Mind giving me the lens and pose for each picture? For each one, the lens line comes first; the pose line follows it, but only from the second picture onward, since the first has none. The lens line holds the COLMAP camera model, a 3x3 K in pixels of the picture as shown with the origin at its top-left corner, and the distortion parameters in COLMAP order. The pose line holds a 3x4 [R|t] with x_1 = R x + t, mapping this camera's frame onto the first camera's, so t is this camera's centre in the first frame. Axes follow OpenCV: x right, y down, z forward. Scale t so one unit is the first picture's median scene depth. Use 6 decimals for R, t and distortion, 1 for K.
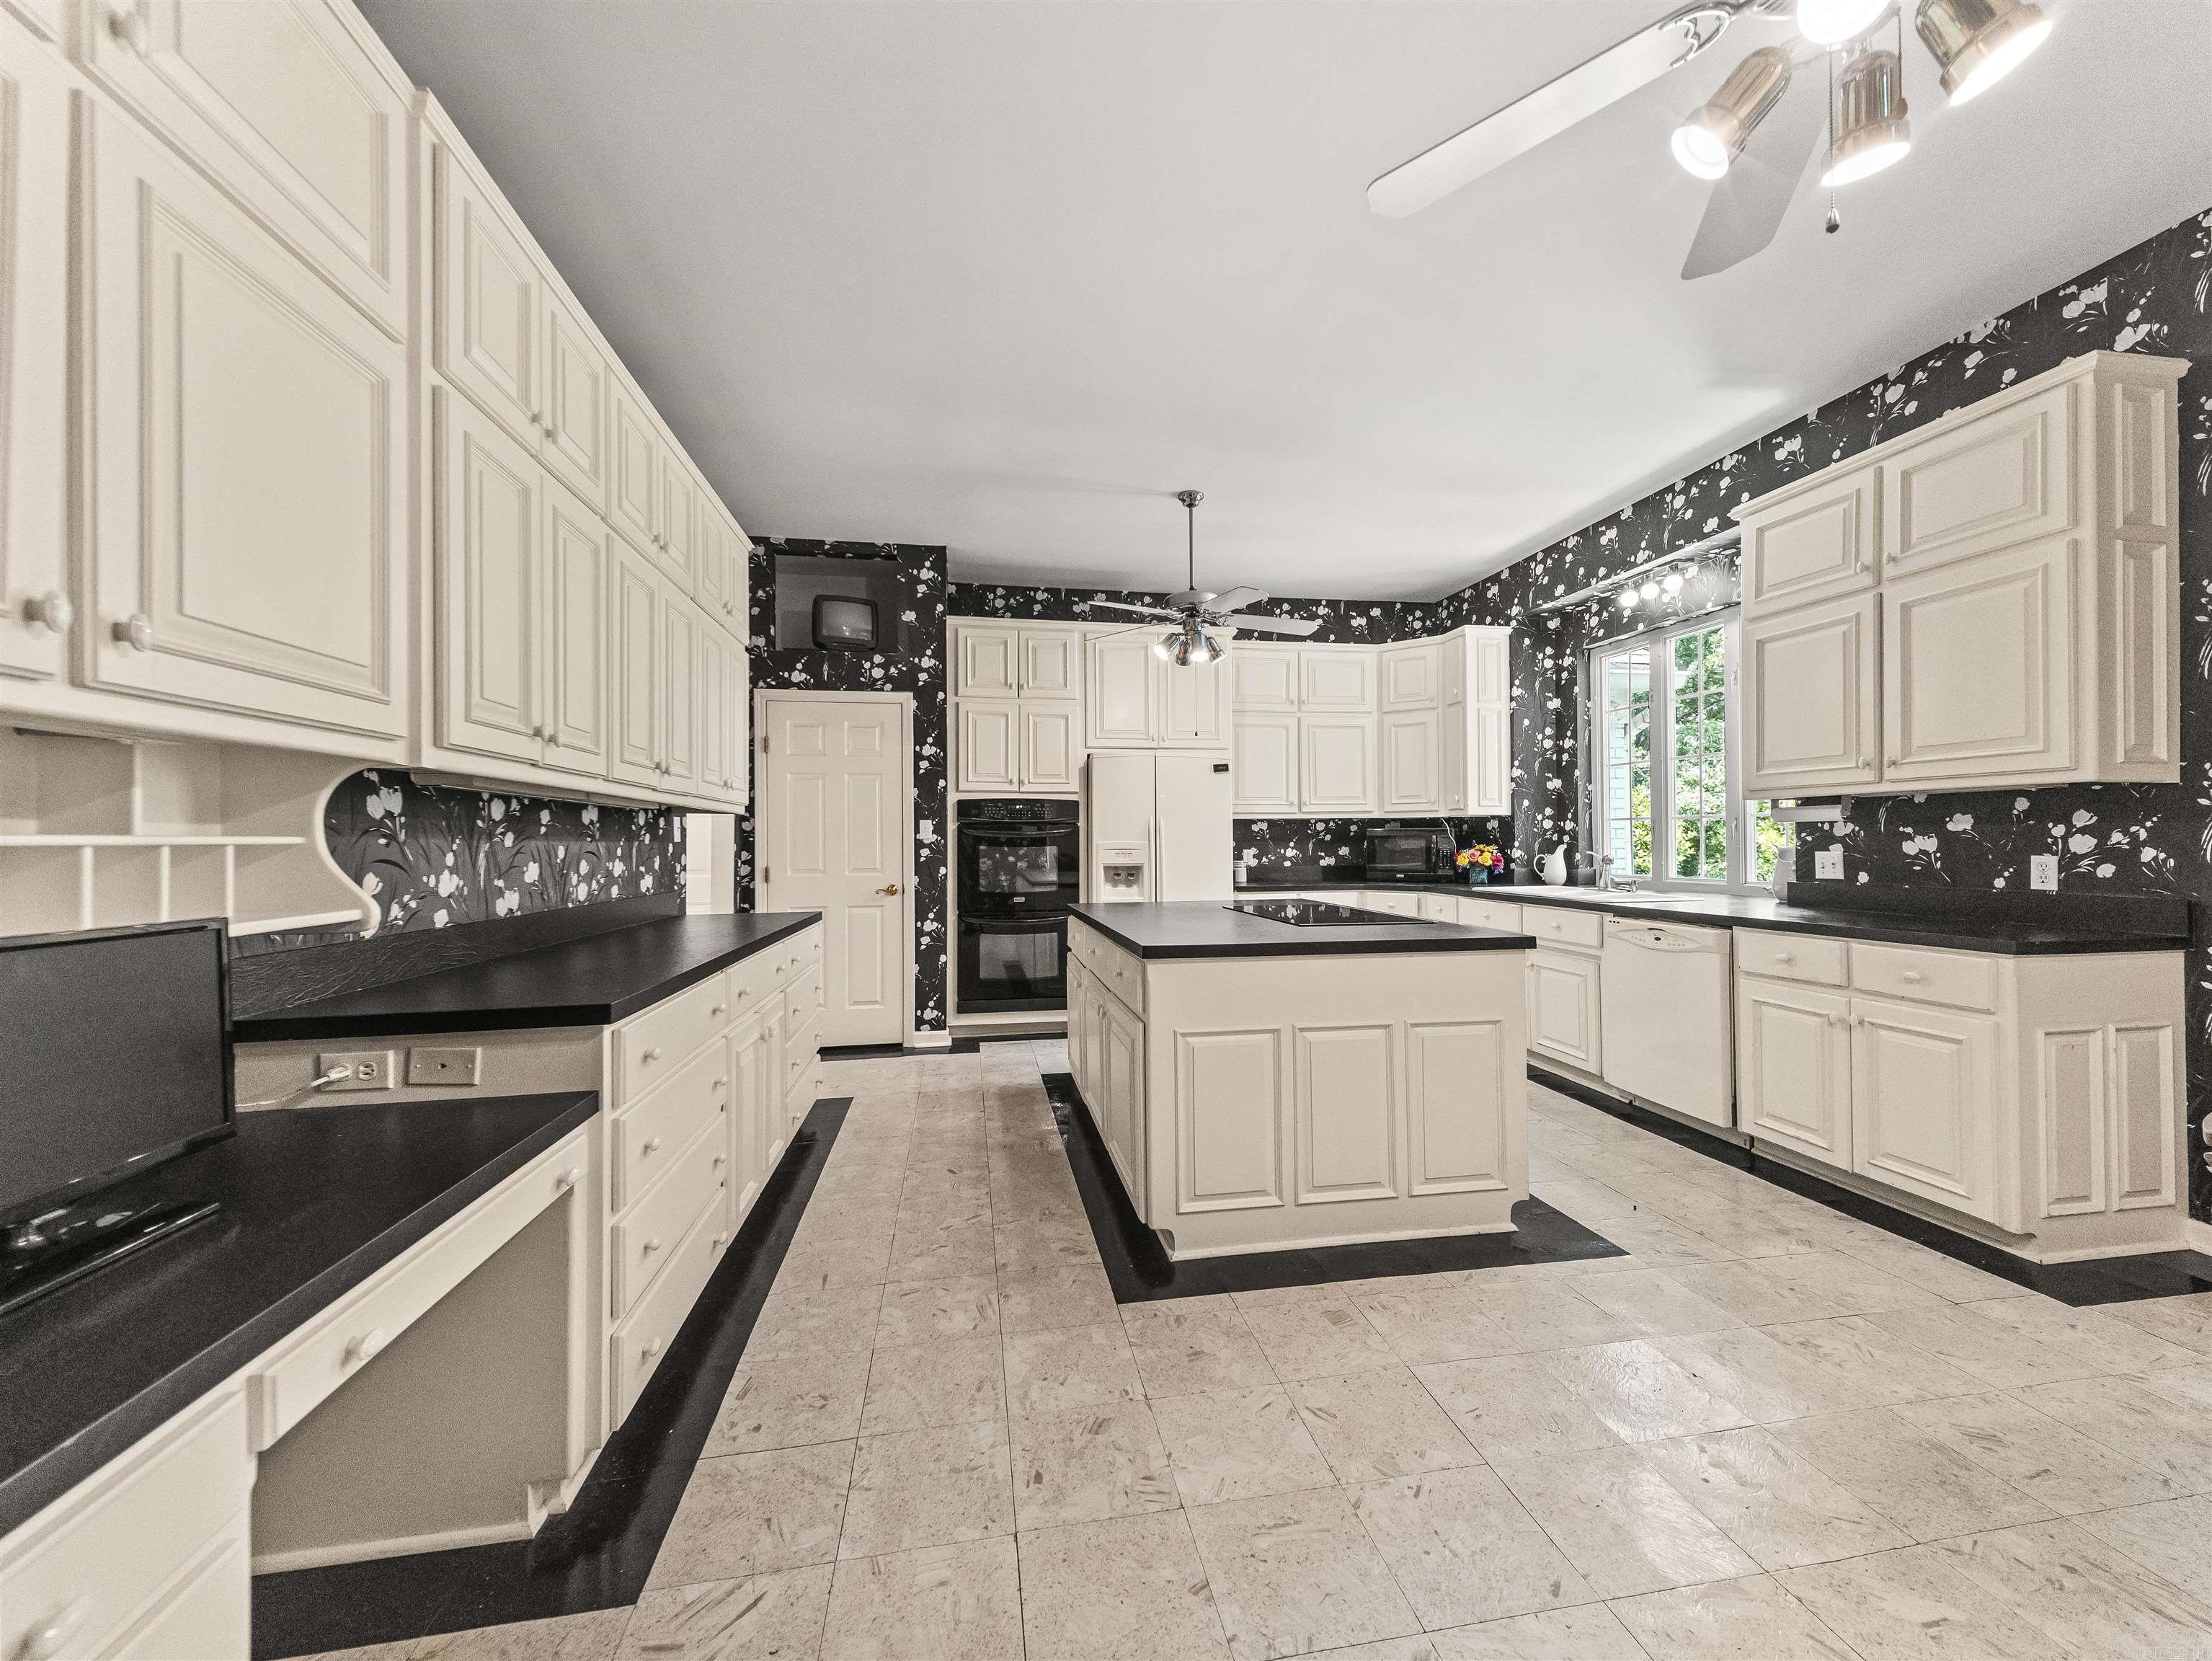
lens RADIAL K [[853.6, 0, 1114.4], [0, 853.6, 834.6], [0, 0, 1]] dist [0.034704, -0.014887]
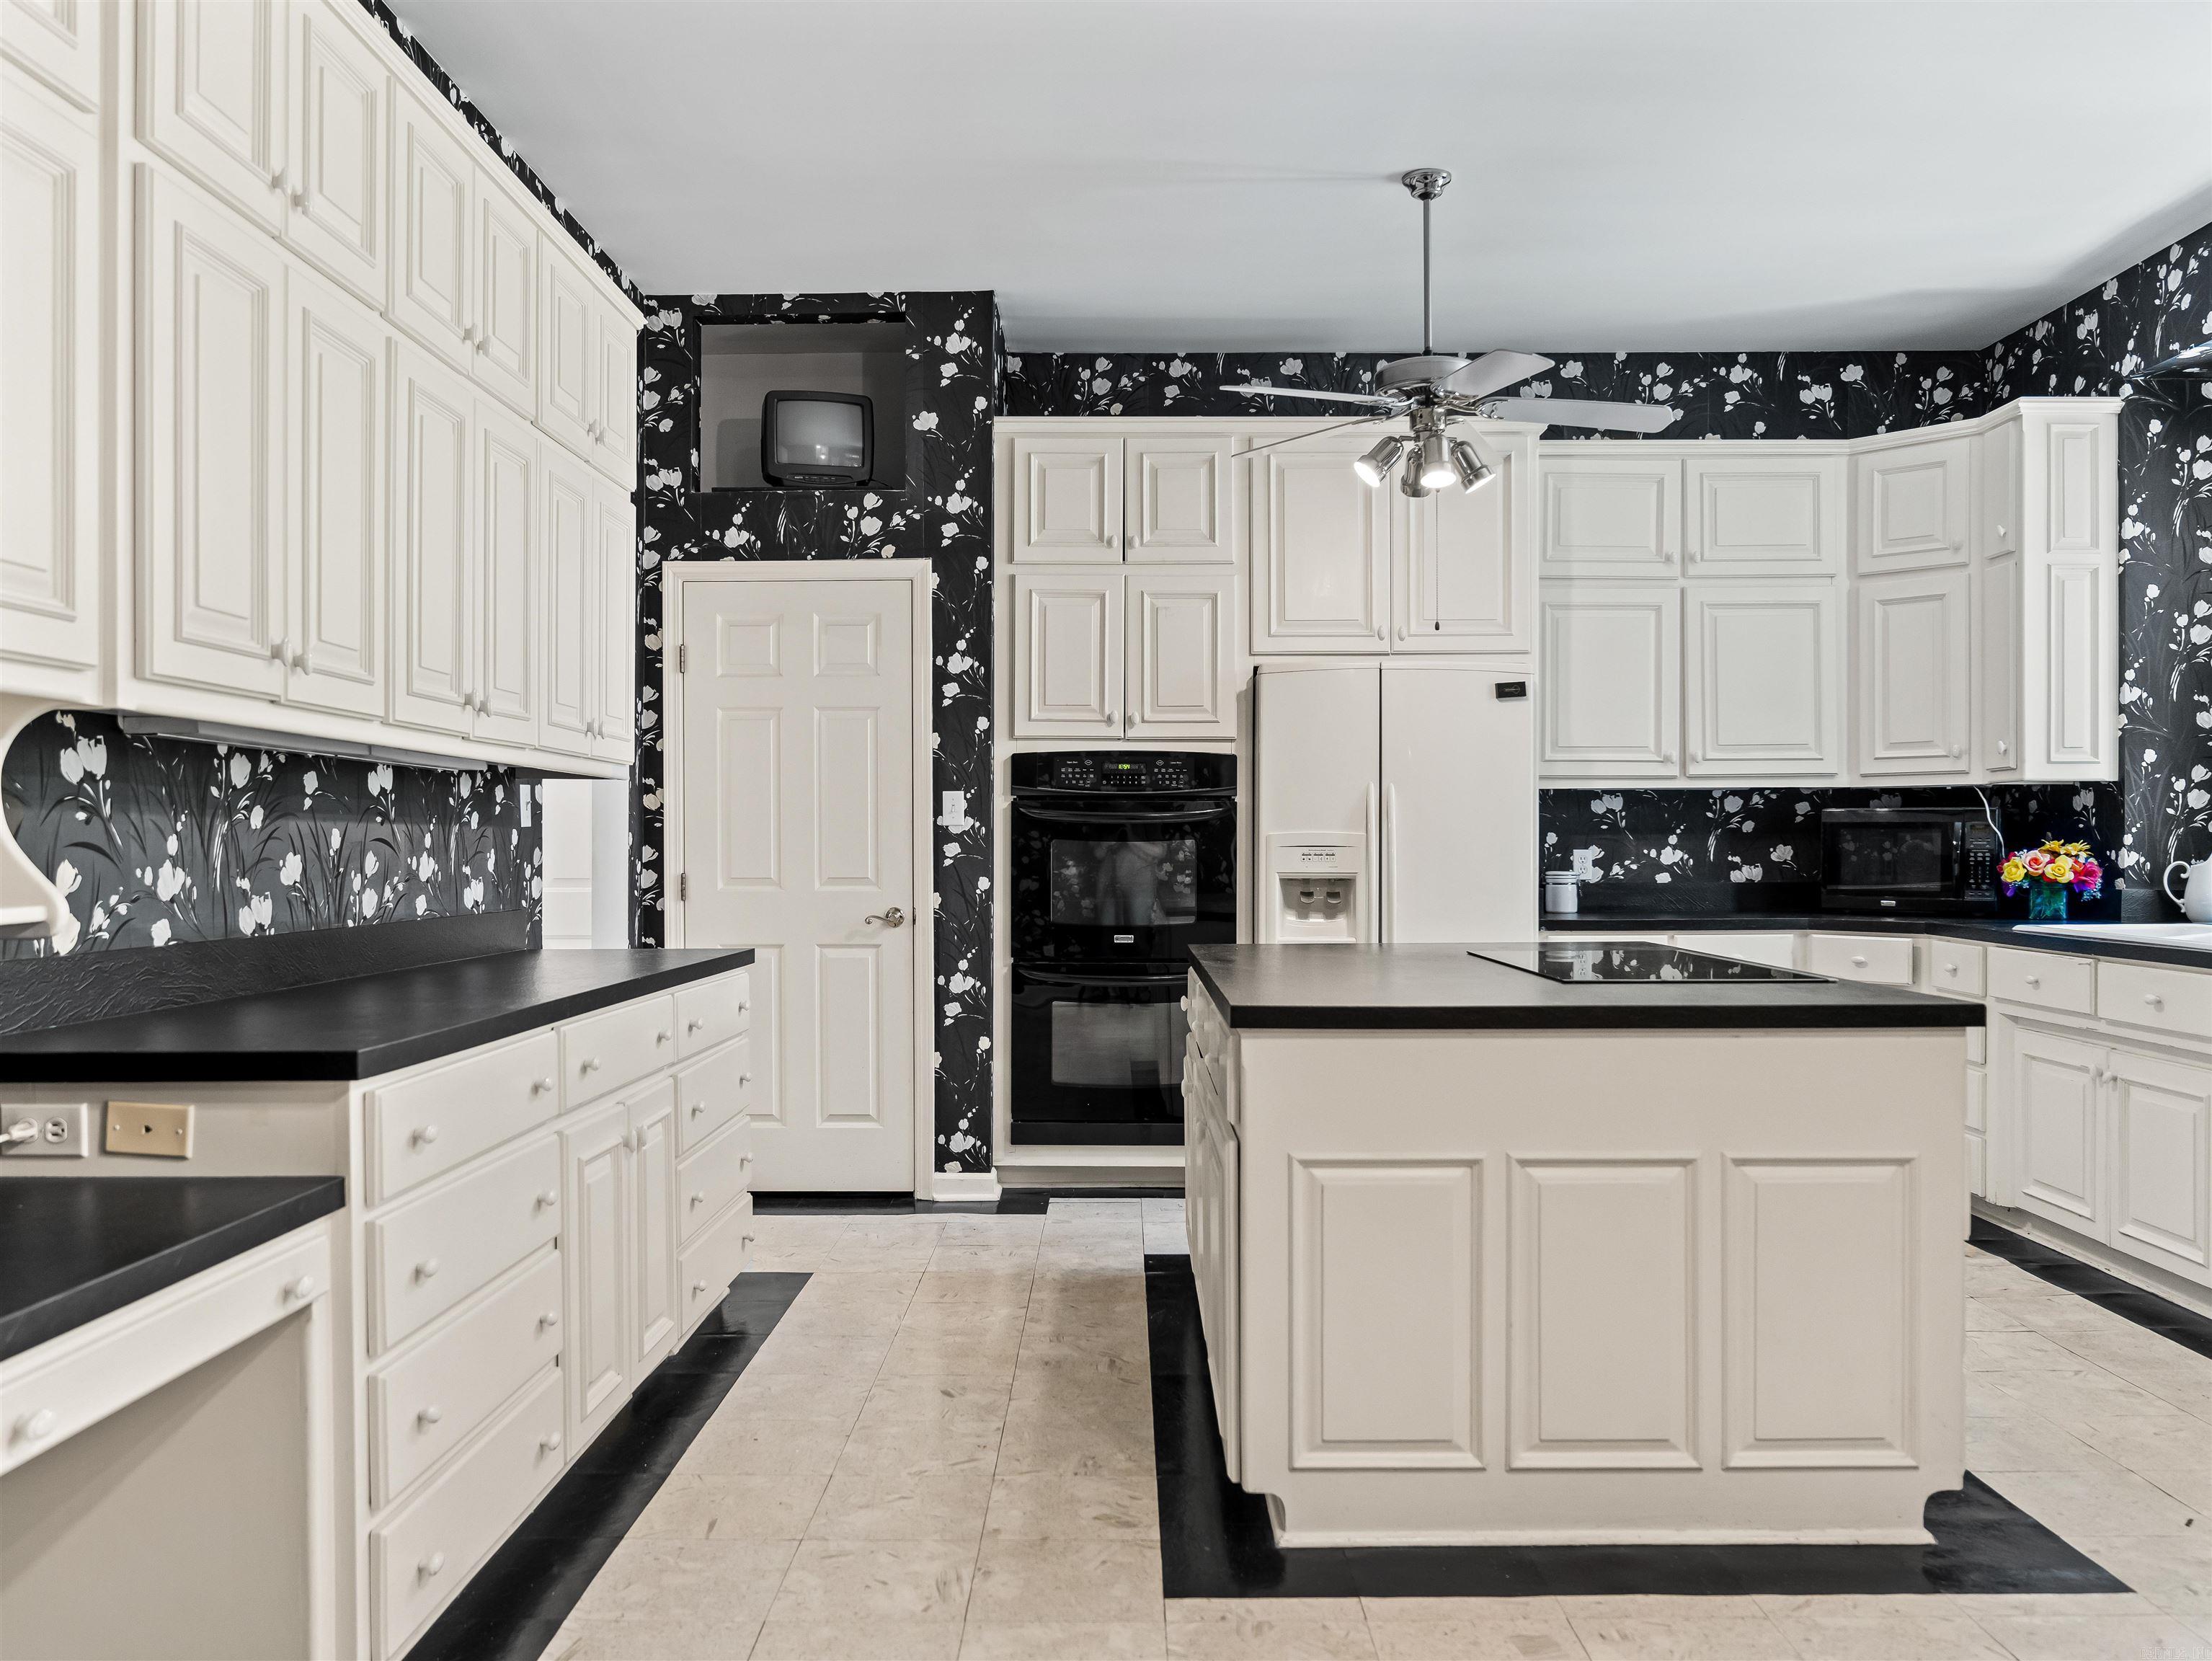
lens RADIAL K [[1719.8, 0, 1112.8], [0, 1719.8, 859.0], [0, 0, 1]] dist [-0.041370, 0.038988]
pose [[0.983983, 0.005913, -0.178163, 0.077865], [-0.002540, 0.999813, 0.019155, 0.005361], [0.178243, -0.018396, 0.983814, -0.070355]]
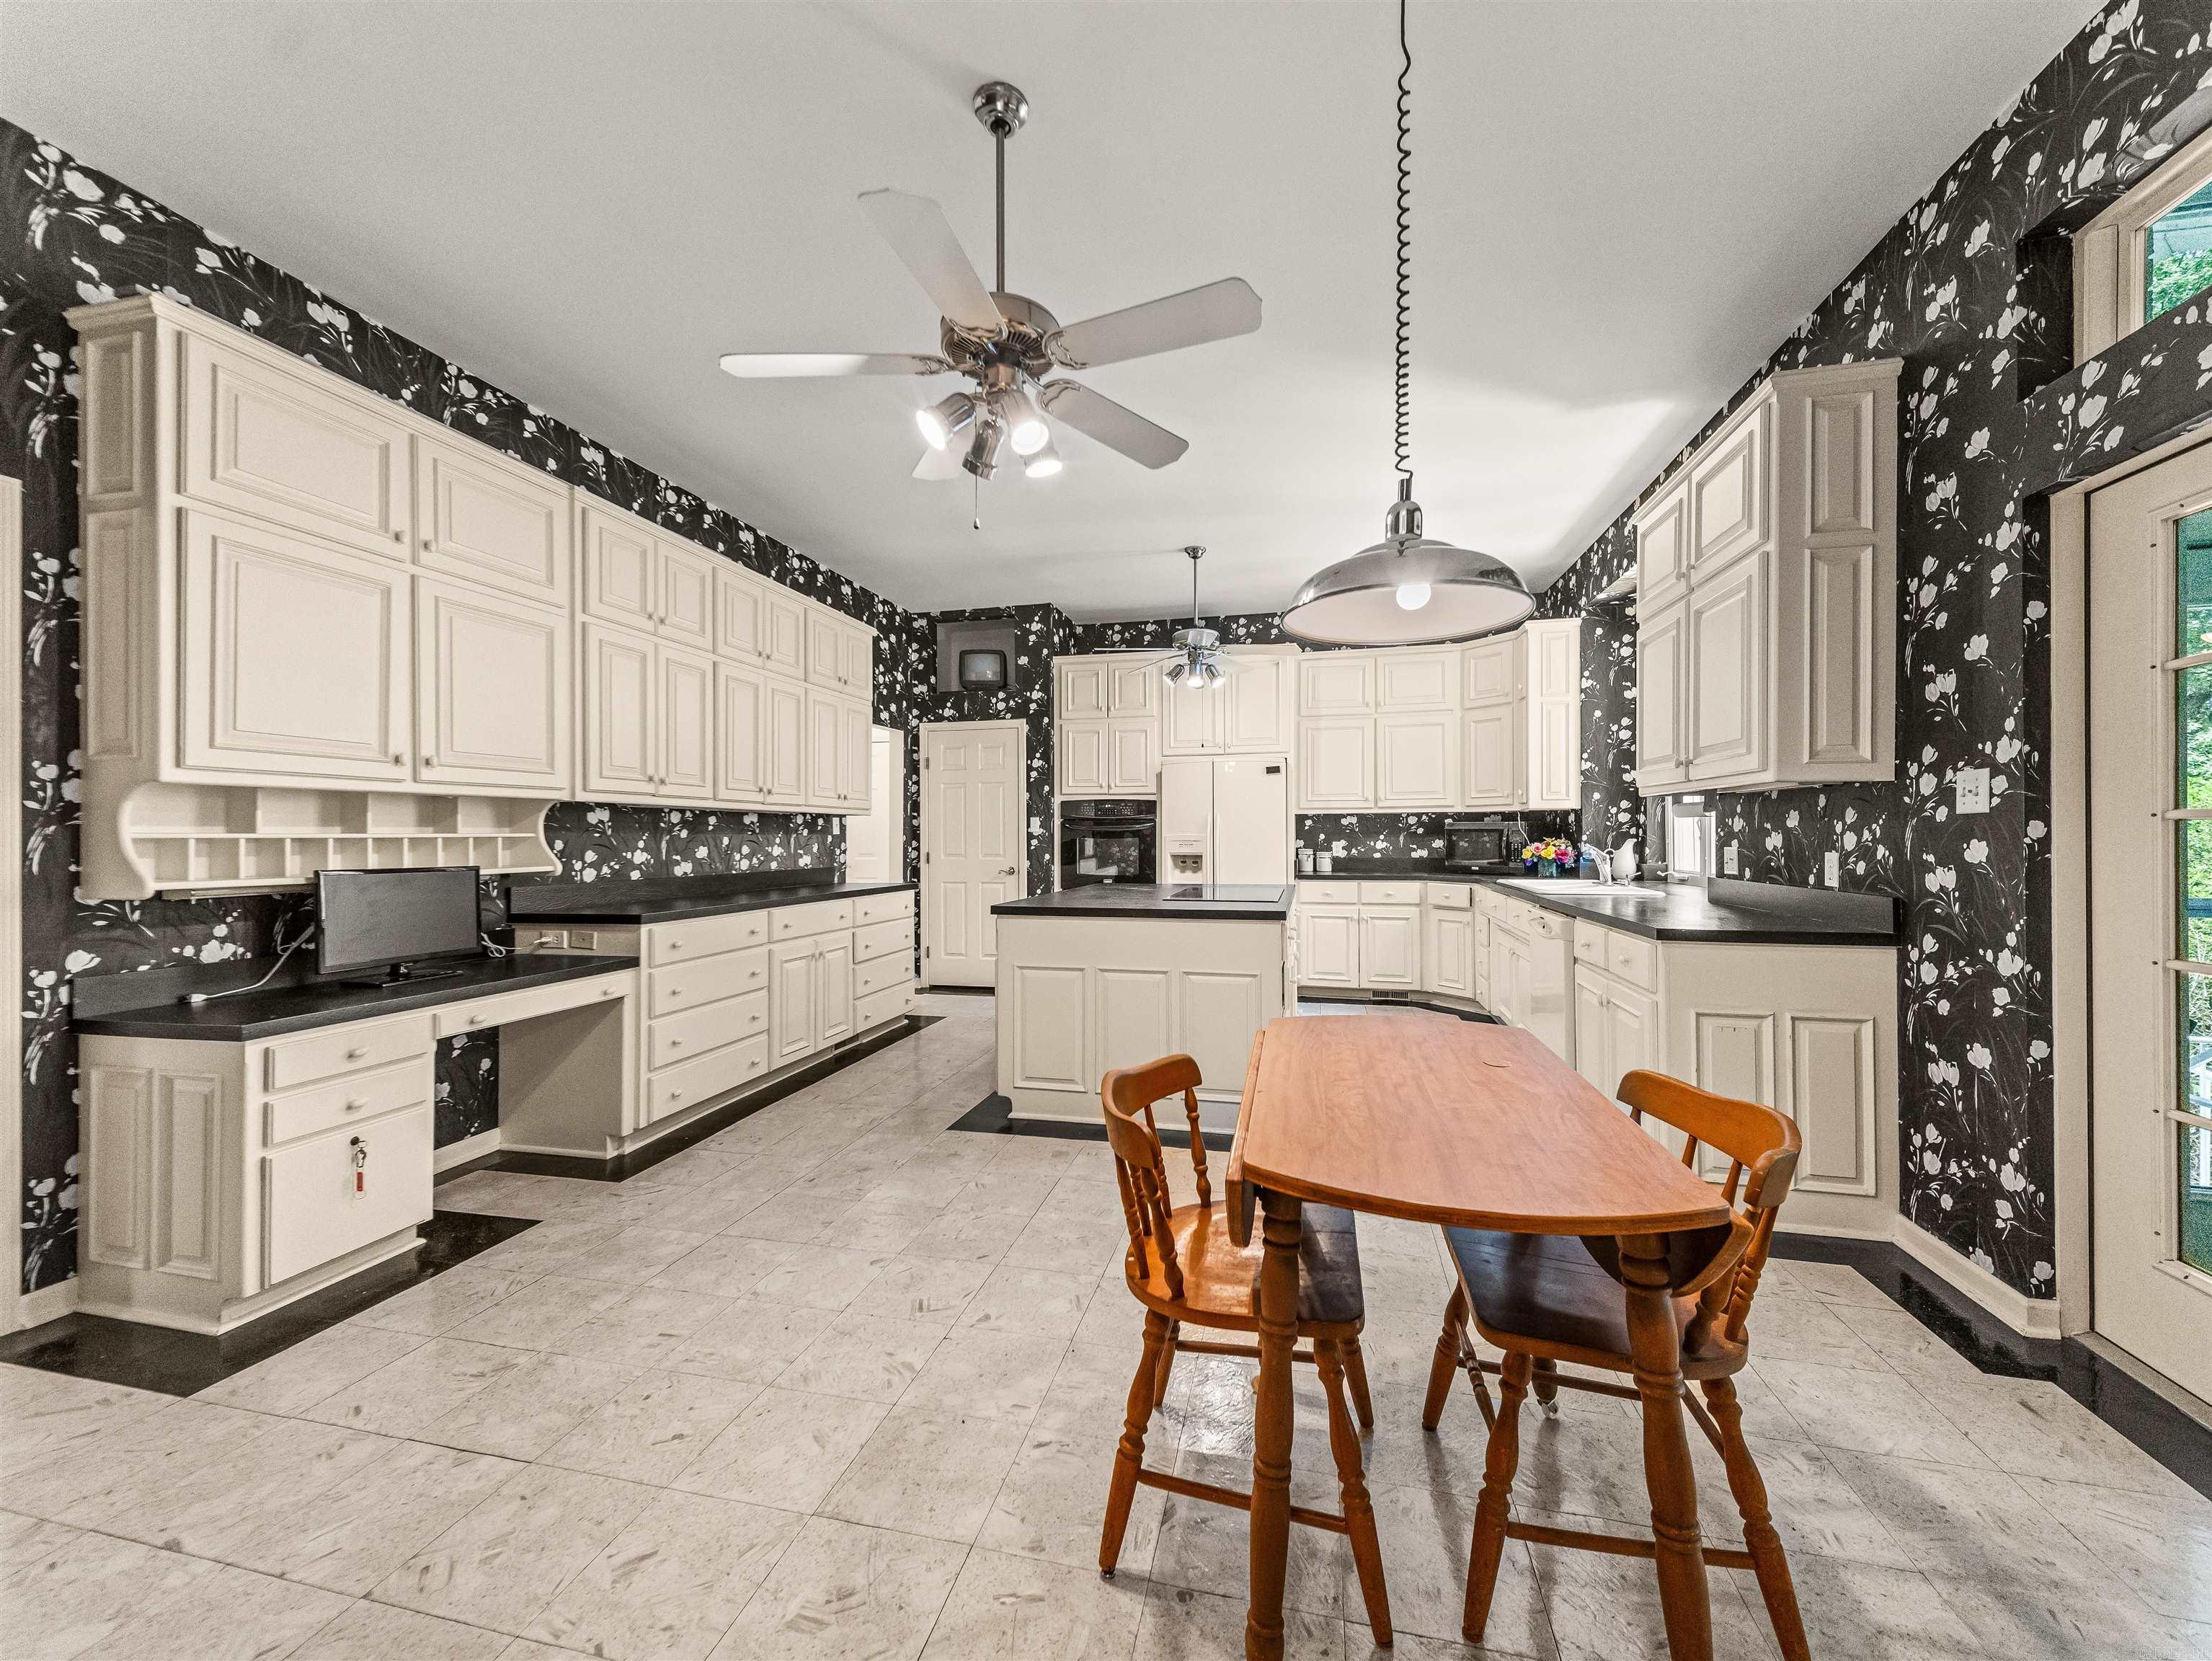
lens RADIAL K [[853.6, 0, 1114.4], [0, 853.6, 834.6], [0, 0, 1]] dist [0.034704, -0.014887]
pose [[0.918536, 0.002744, -0.395329, 0.405541], [0.001843, 0.999935, 0.011223, -0.005220], [0.395334, -0.011037, 0.918471, -0.140484]]
